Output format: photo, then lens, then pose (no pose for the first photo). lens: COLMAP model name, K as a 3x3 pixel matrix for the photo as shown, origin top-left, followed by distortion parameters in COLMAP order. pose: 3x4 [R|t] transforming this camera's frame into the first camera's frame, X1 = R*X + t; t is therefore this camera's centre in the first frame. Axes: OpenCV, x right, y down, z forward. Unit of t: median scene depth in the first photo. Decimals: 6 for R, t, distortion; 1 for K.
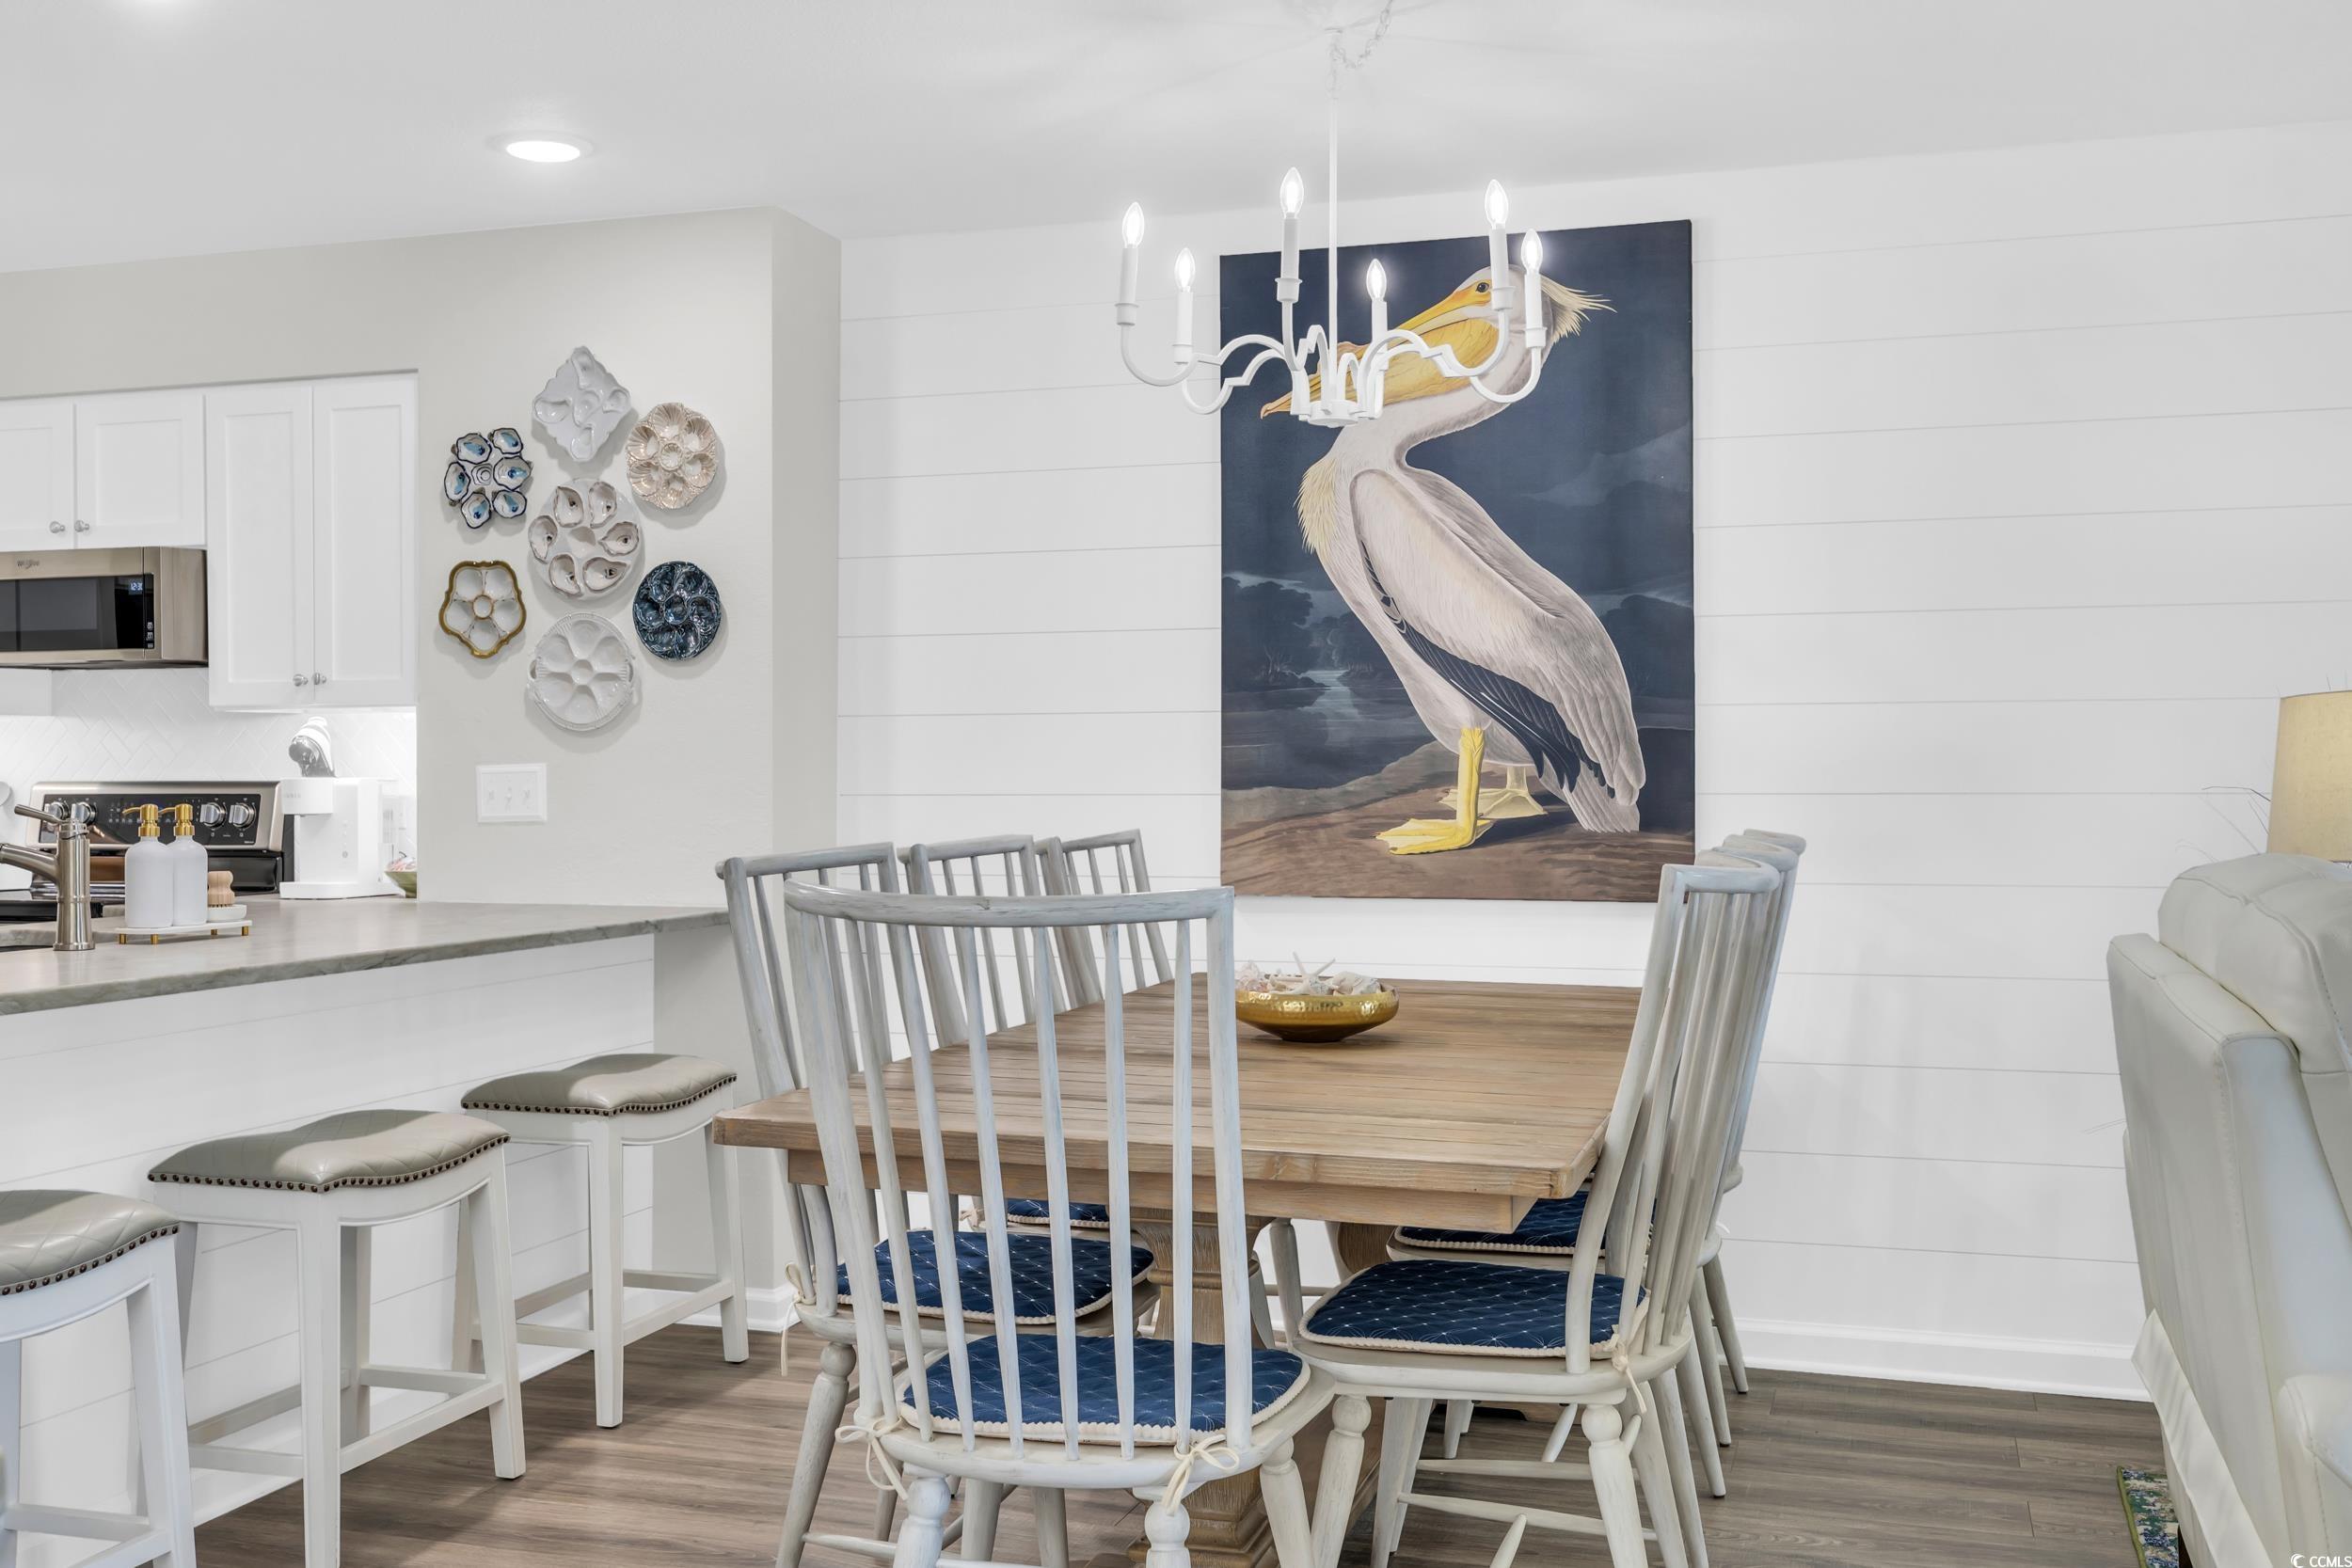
lens RADIAL K [[2231.8, 0, 1170.1], [0, 2231.8, 772.8], [0, 0, 1]] dist [0.009533, 0.000000]
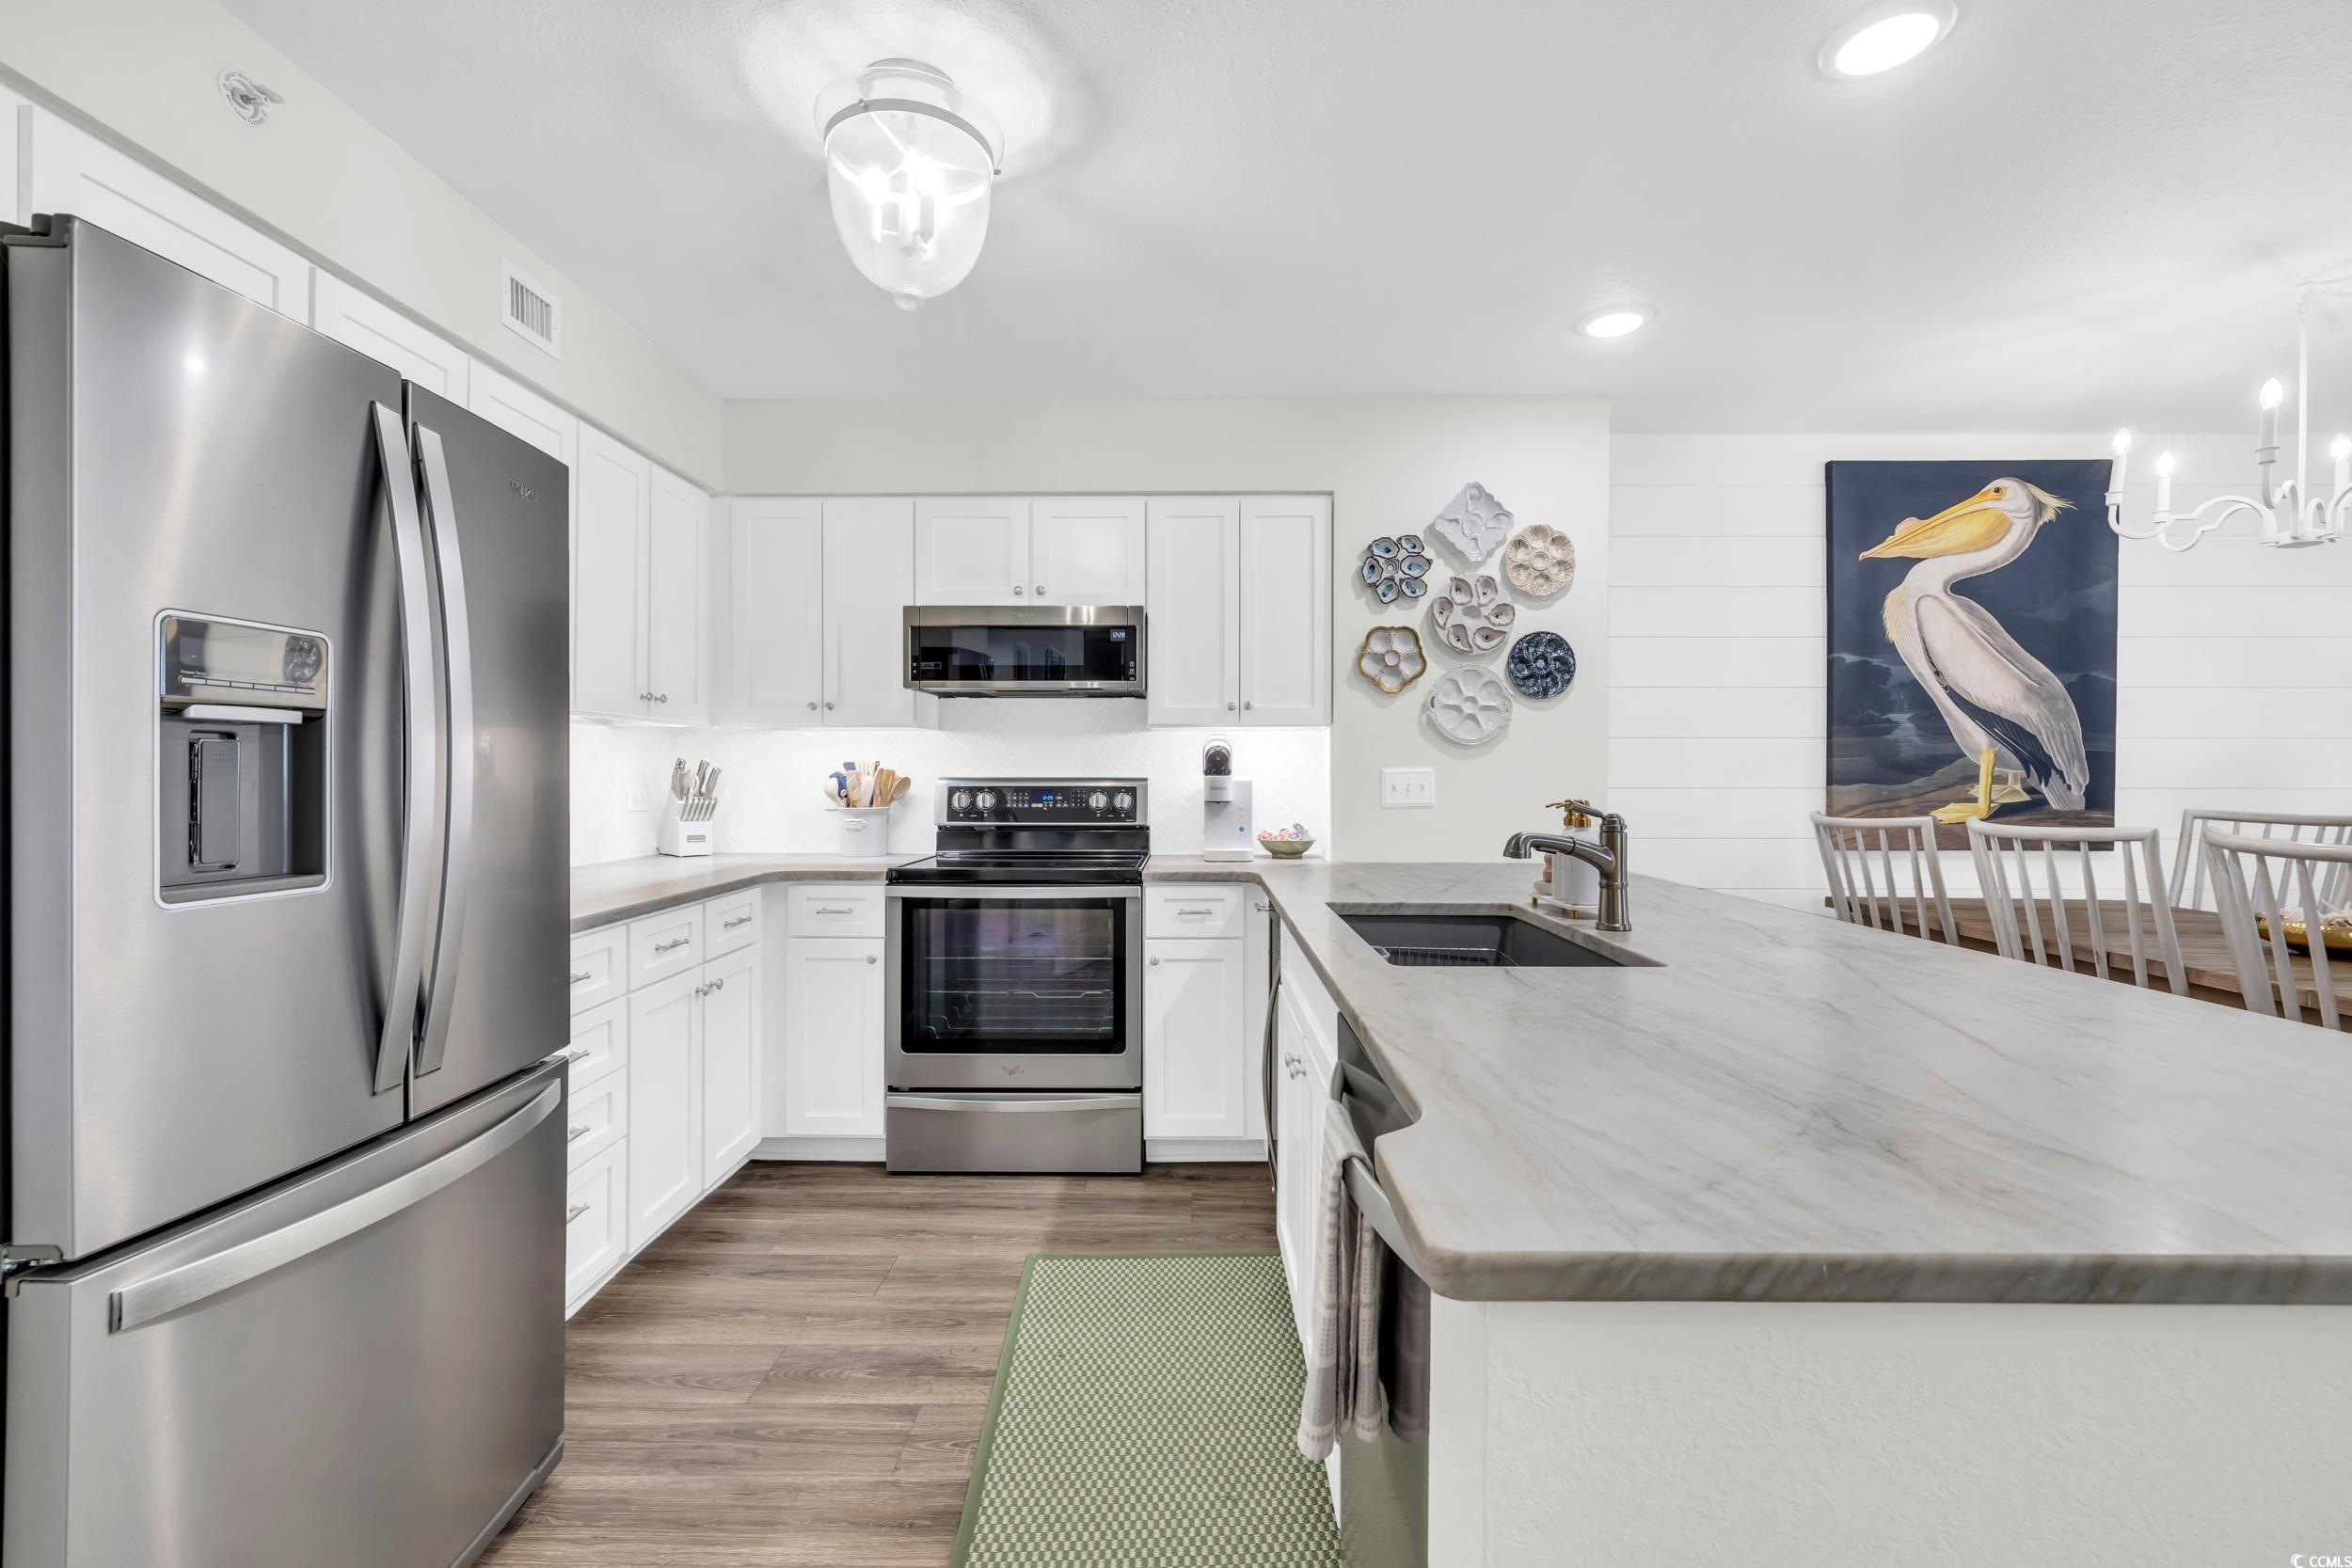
lens RADIAL K [[988.3, 0, 1176.9], [0, 988.3, 780.8], [0, 0, 1]] dist [0.001197, 0.000126]
pose [[0.955196, 0.001711, 0.295968, -0.651702], [-0.004456, 0.999953, 0.008600, 0.000124], [-0.295940, -0.009534, 0.955159, 0.444092]]
